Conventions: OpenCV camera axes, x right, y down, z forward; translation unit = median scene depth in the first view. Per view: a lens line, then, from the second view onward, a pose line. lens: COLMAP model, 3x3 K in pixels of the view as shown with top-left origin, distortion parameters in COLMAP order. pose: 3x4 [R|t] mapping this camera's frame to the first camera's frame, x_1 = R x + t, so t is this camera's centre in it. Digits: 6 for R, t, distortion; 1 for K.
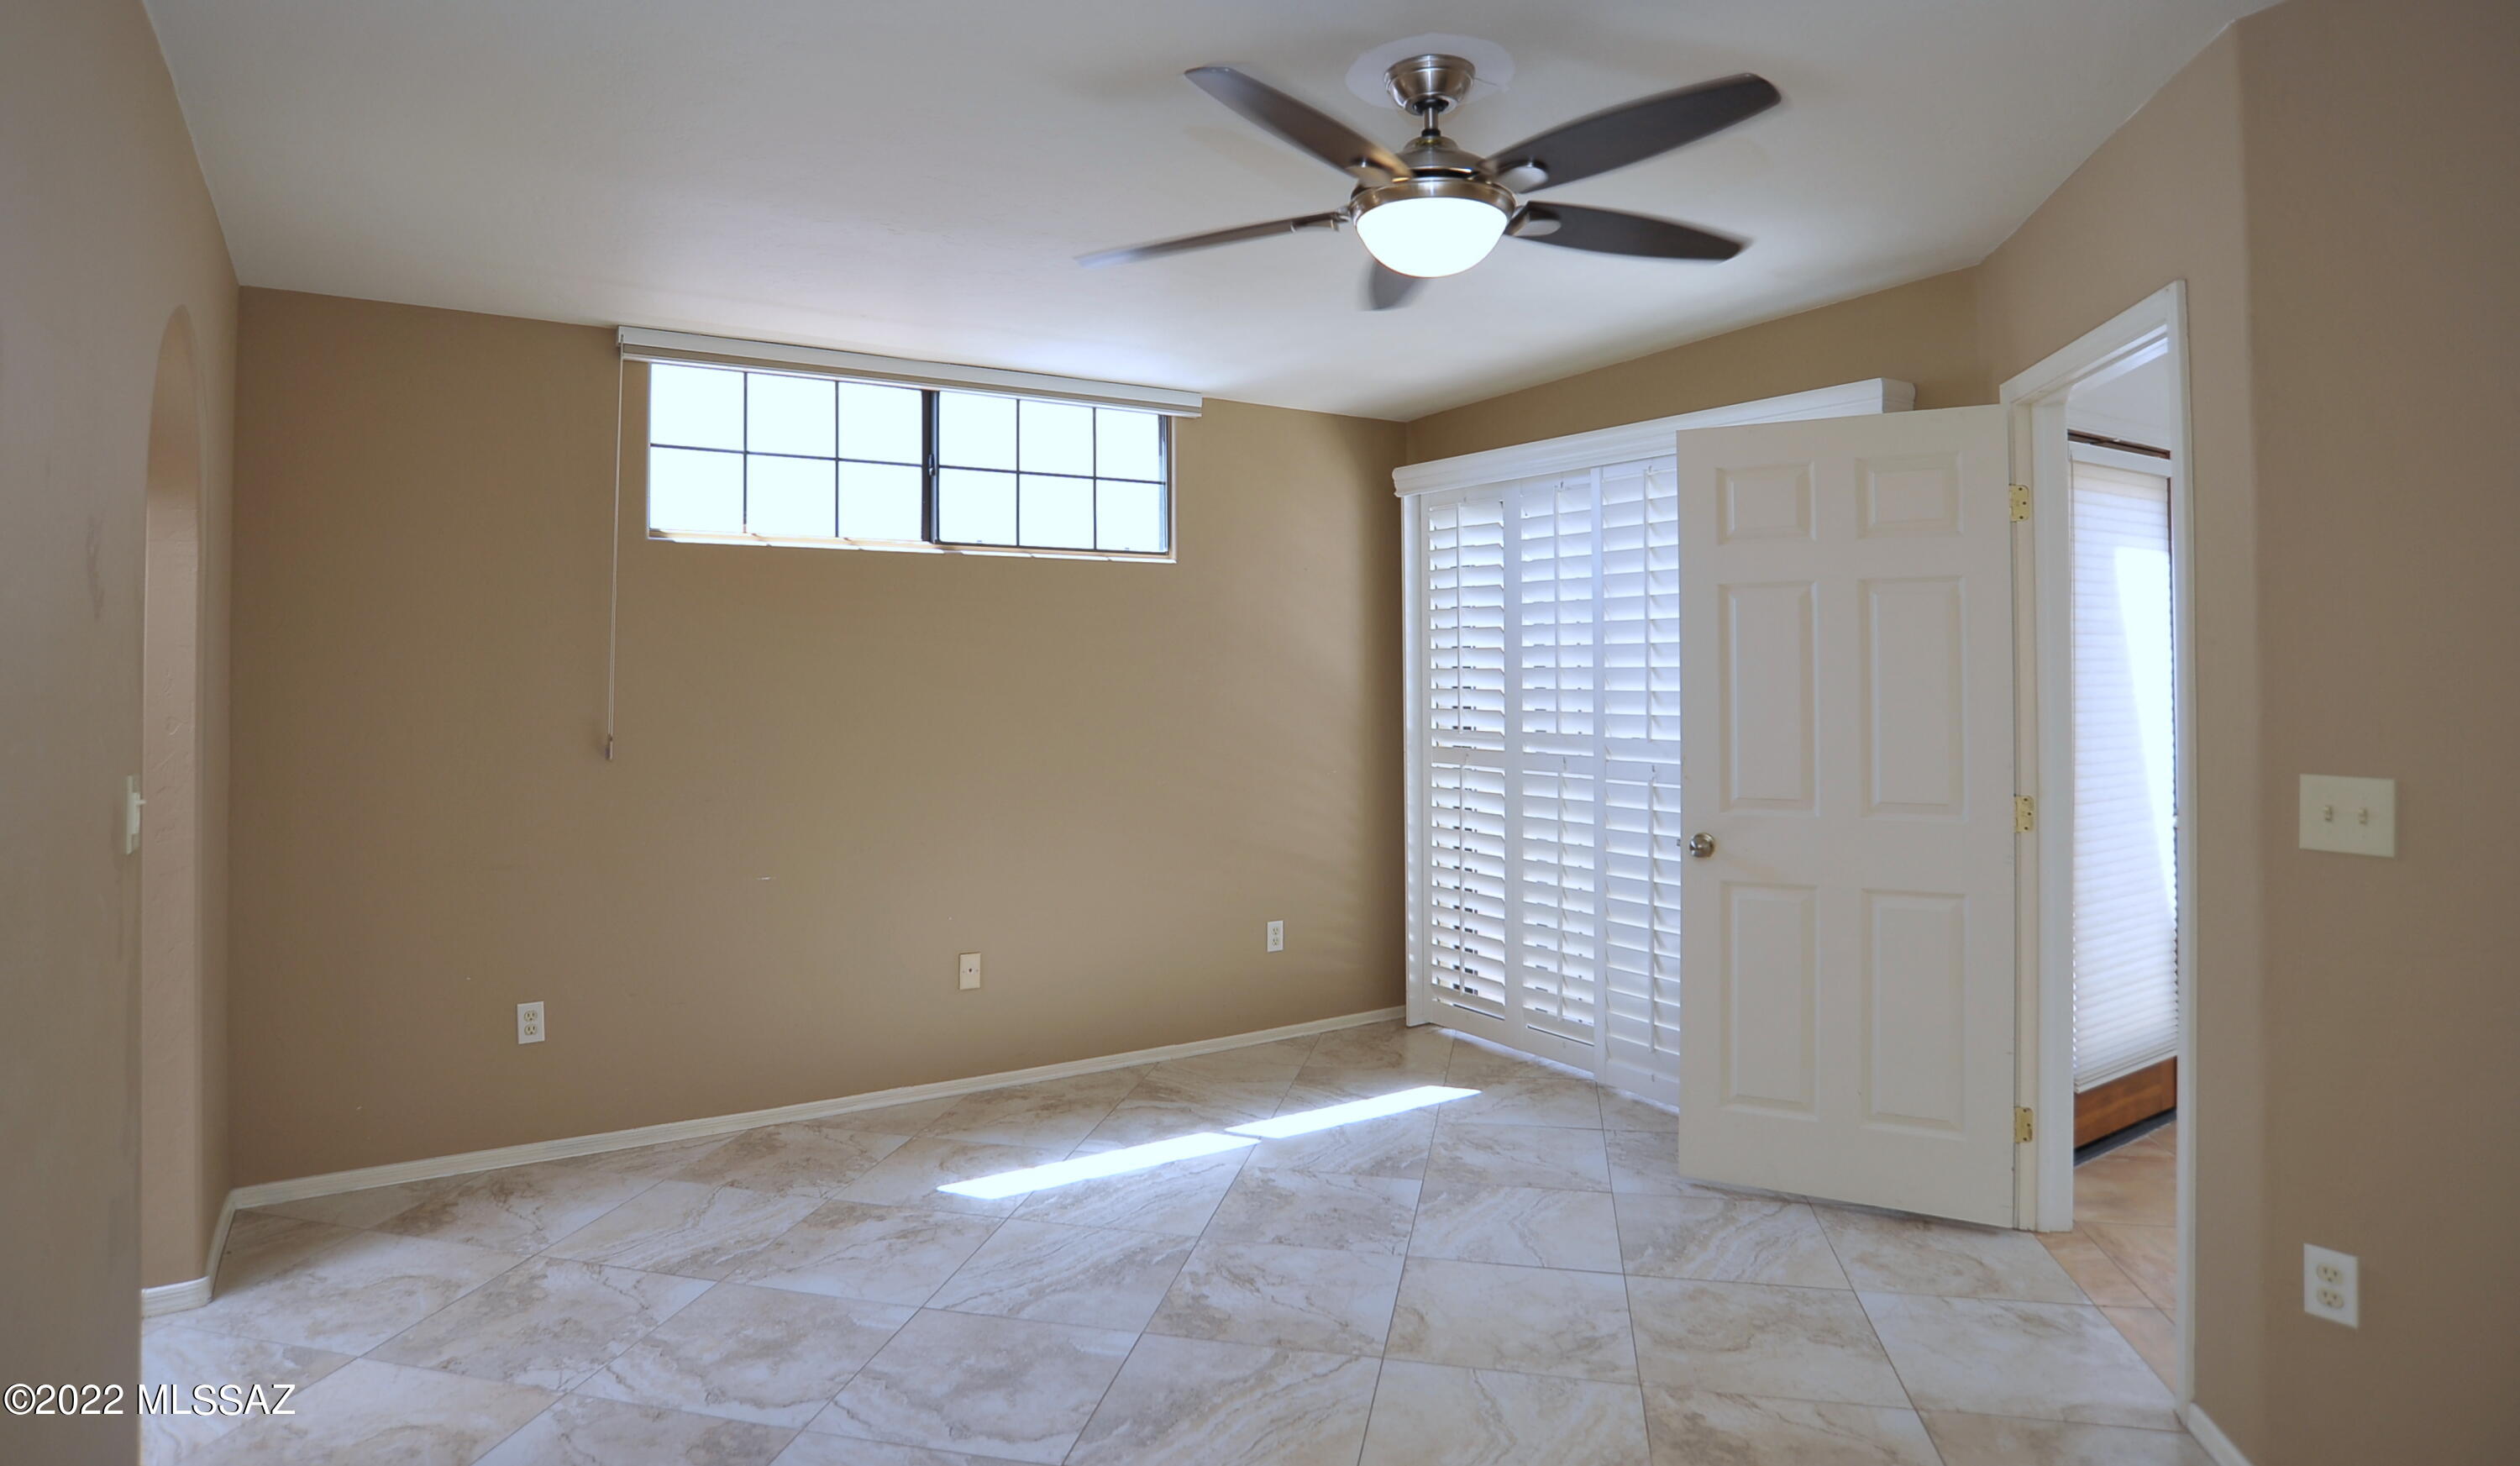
lens RADIAL K [[1353.8, 0, 1221.9], [0, 1353.8, 656.7], [0, 0, 1]] dist [-0.104889, 0.050729]
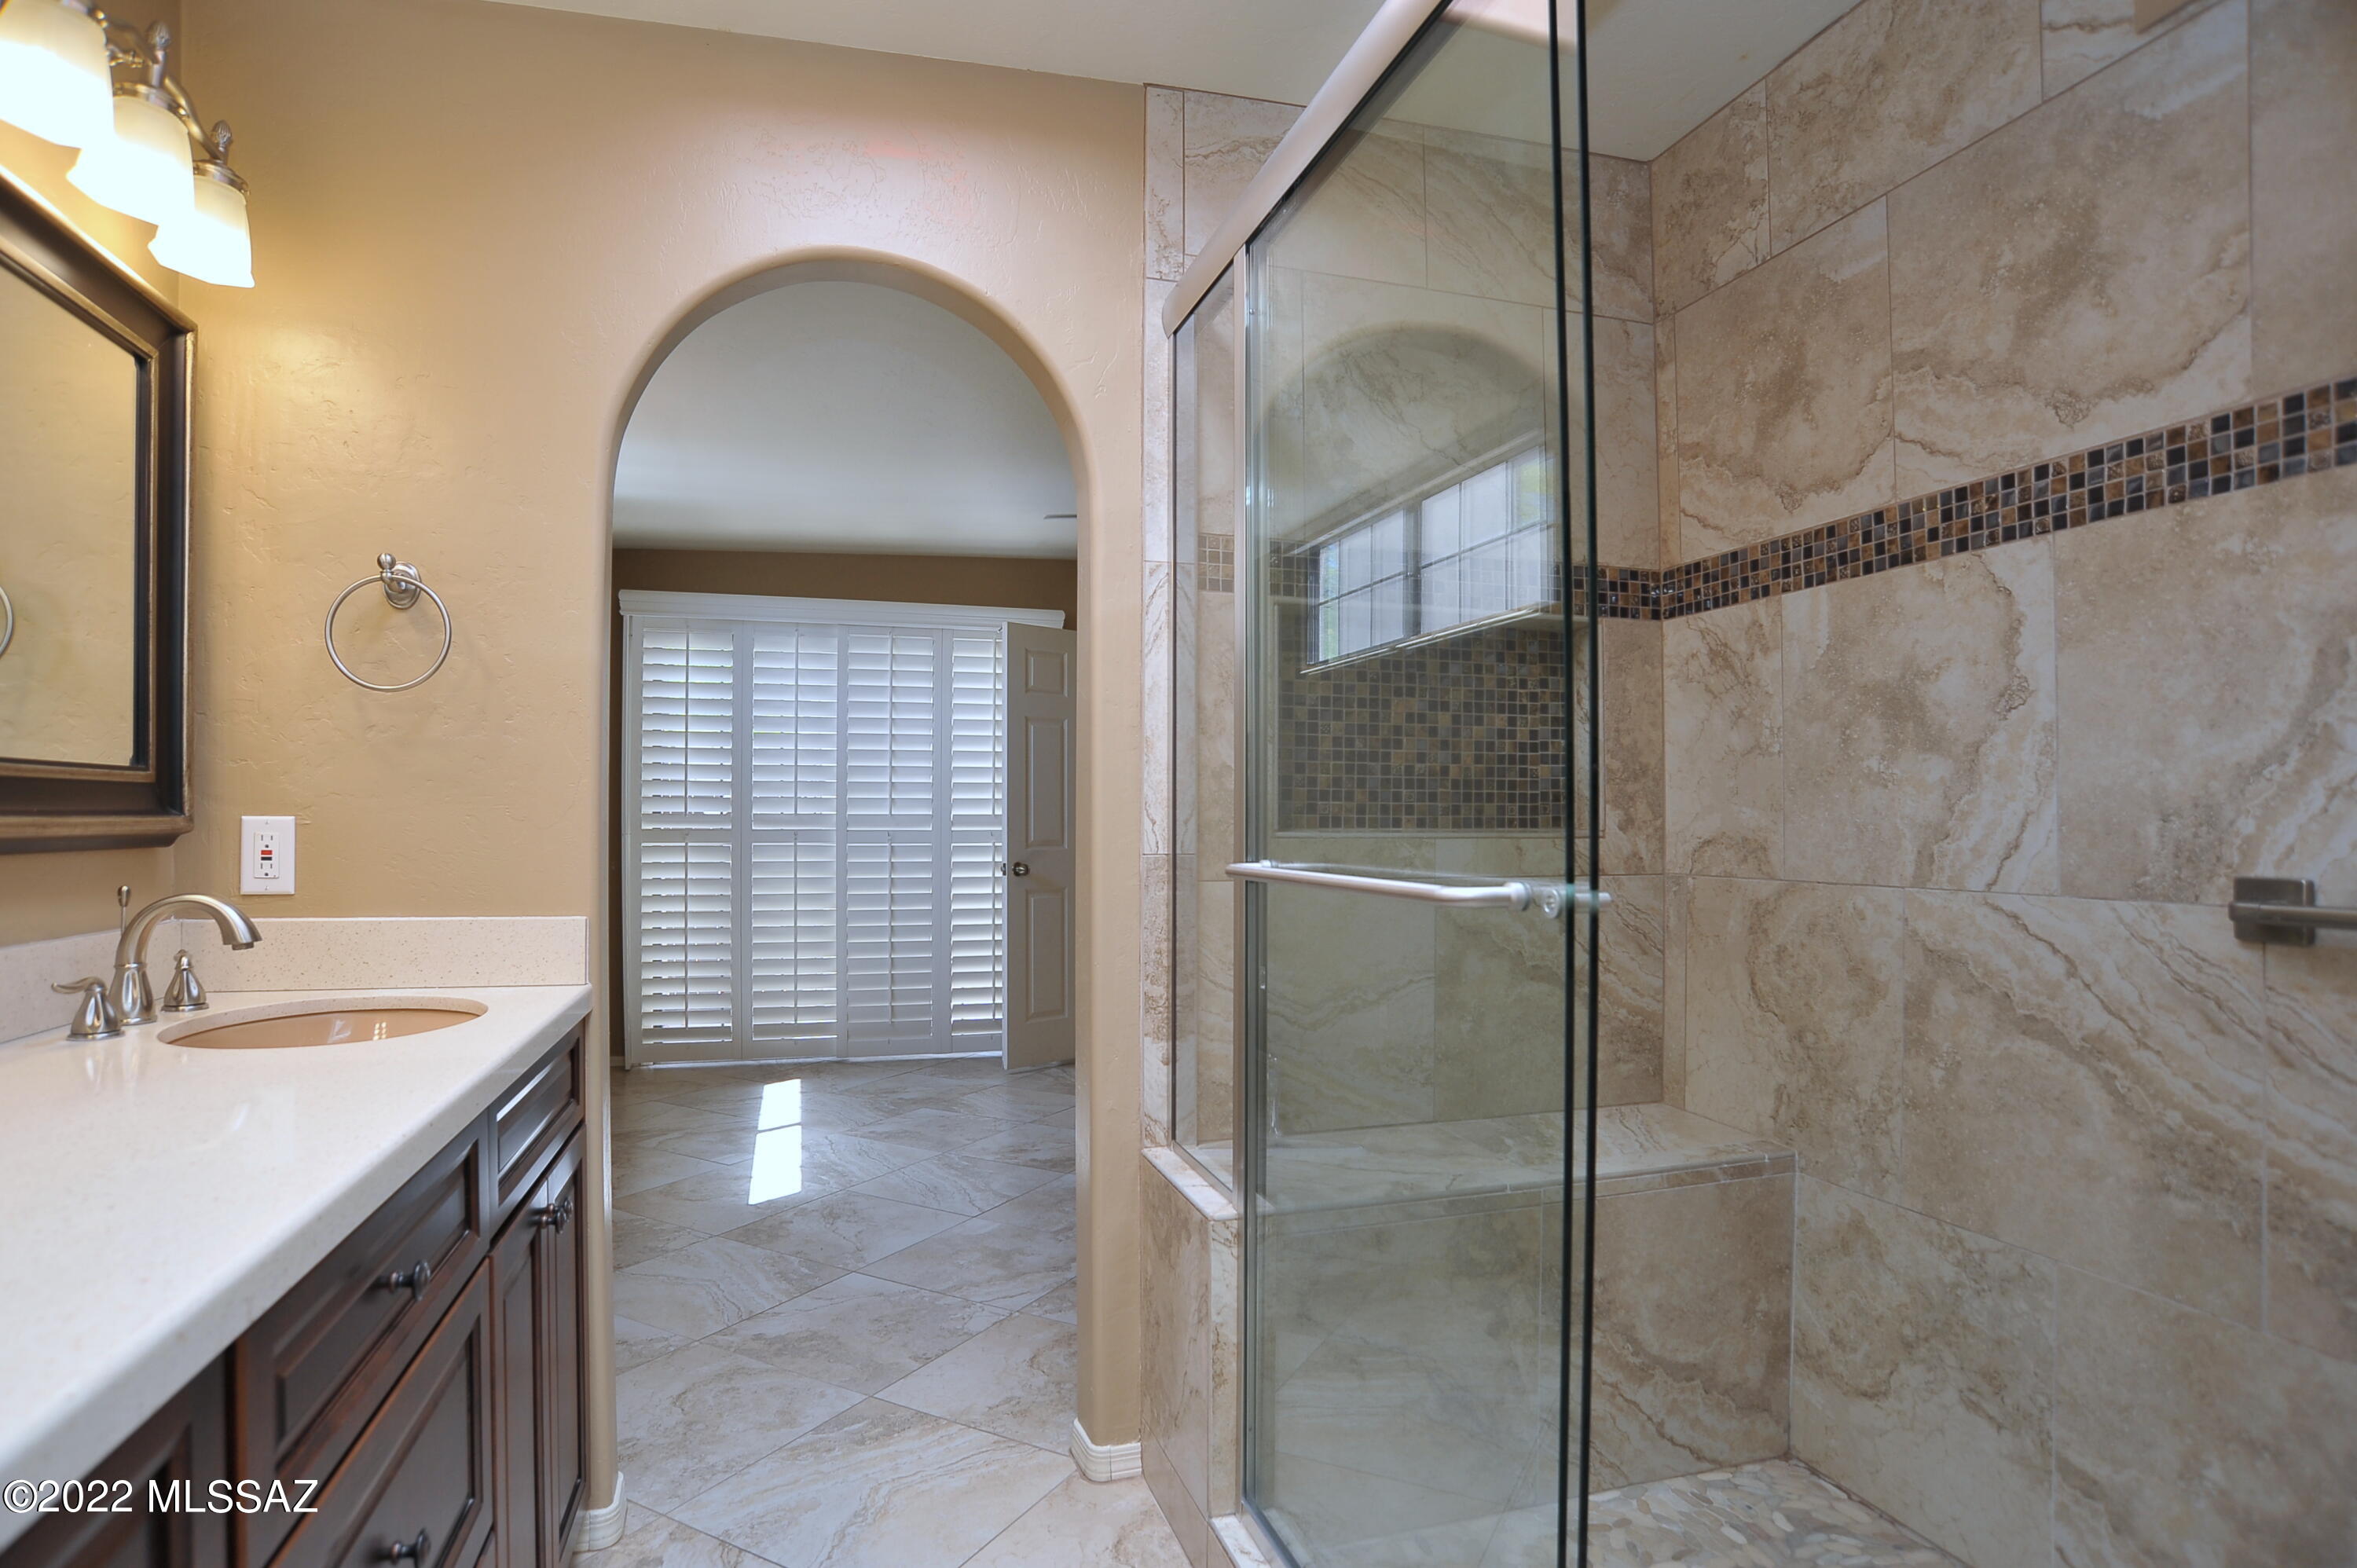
lens RADIAL K [[1237.9, 0, 1173.8], [0, 1237.9, 812.9], [0, 0, 1]] dist [-0.114210, 0.053807]
pose [[0.254242, 0.010526, 0.967083, -1.106783], [-0.017349, 0.999830, -0.006321, 0.074469], [-0.966985, -0.015171, 0.254382, 0.404348]]
